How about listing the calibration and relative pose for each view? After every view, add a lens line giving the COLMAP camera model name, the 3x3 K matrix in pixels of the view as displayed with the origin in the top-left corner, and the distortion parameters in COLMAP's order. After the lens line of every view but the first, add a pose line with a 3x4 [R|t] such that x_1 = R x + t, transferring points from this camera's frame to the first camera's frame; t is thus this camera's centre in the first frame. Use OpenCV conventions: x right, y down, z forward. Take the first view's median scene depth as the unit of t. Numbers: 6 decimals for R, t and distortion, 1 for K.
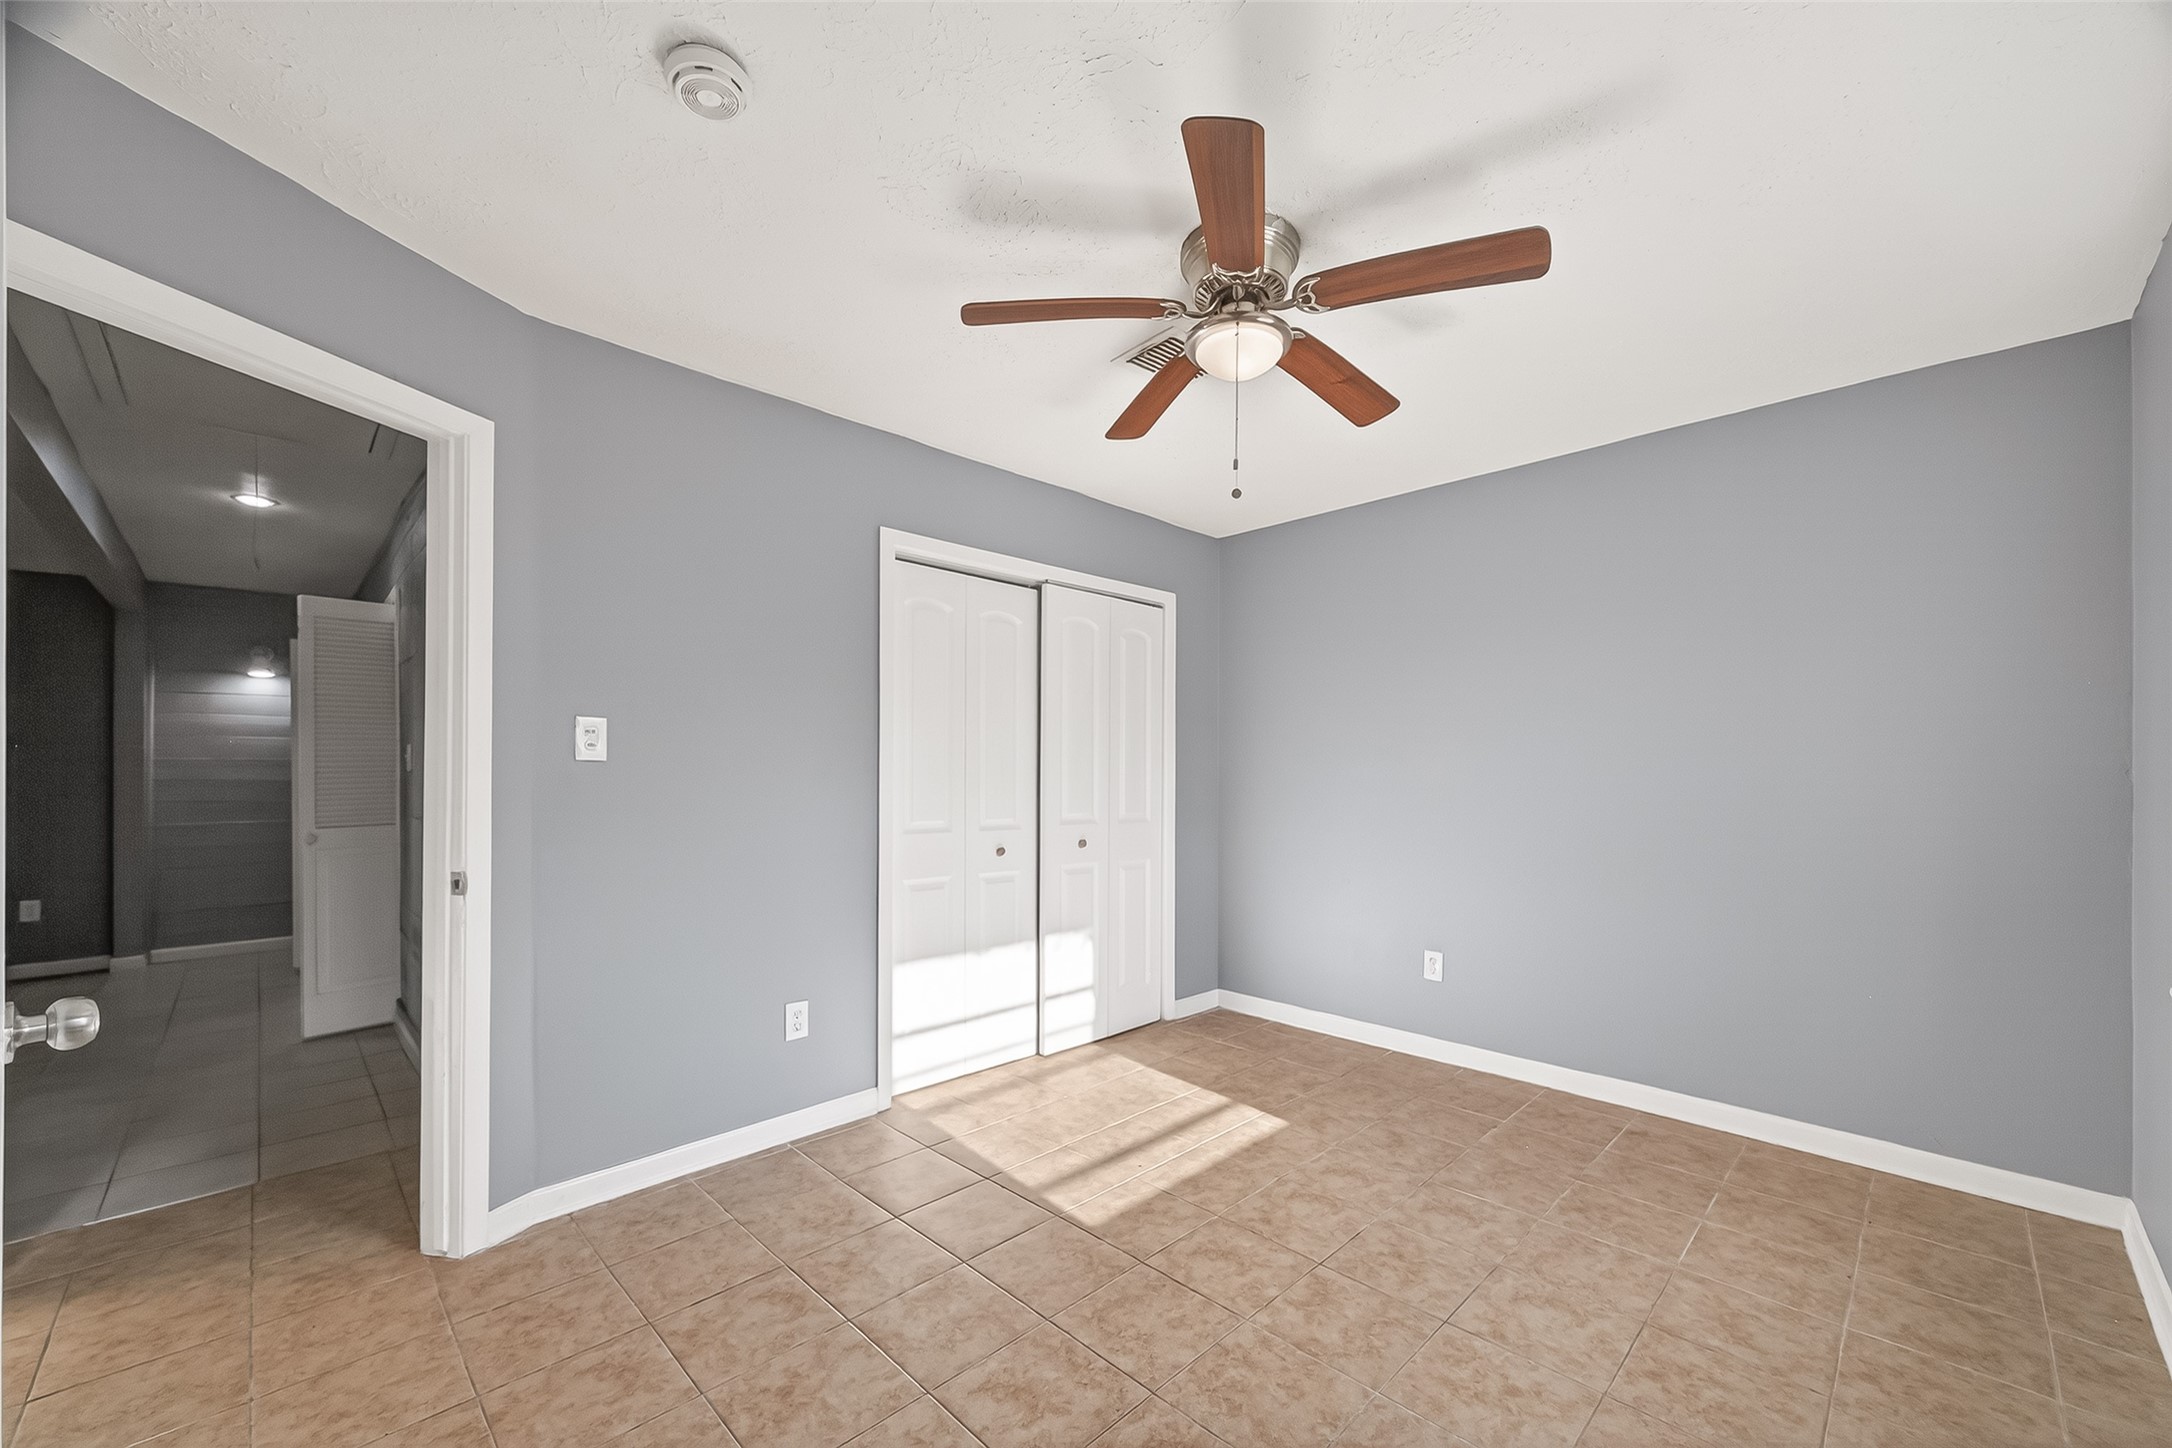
lens RADIAL K [[852.5, 0, 1102.6], [0, 852.5, 779.5], [0, 0, 1]] dist [0.009202, 0.000000]
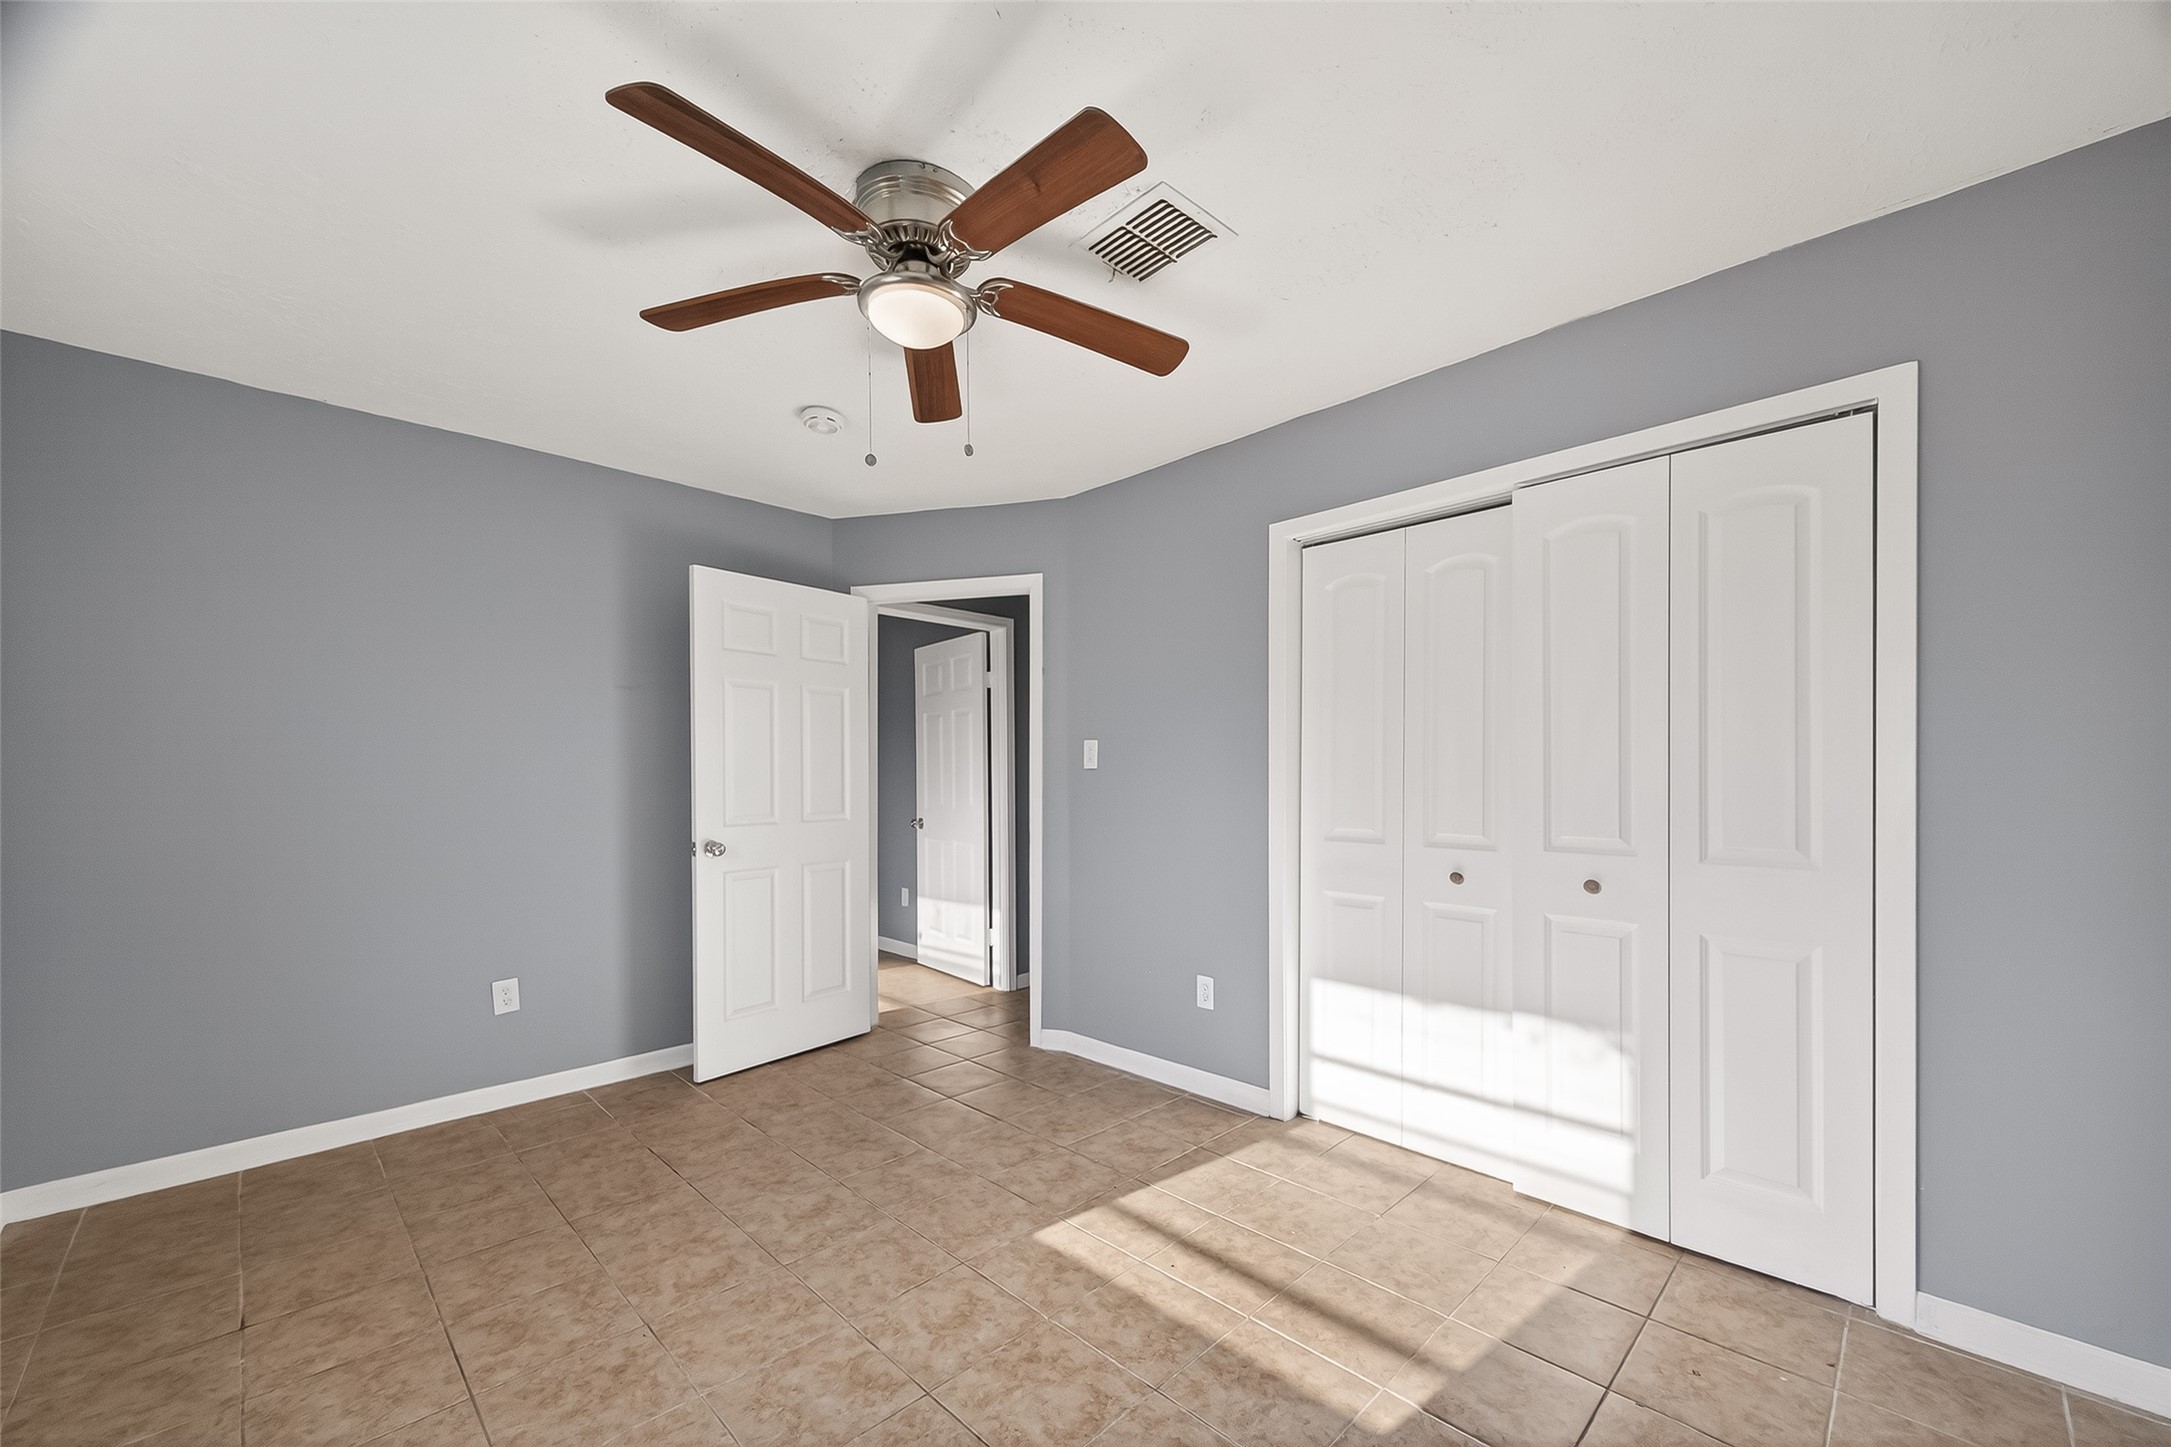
lens RADIAL K [[852.1, 0, 1102.1], [0, 852.1, 779.0], [0, 0, 1]] dist [0.009202, 0.000000]
pose [[0.009716, 0.004682, -0.999942, 0.752347], [-0.001157, 0.999988, 0.004671, -0.006483], [0.999952, 0.001112, 0.009721, 0.827024]]
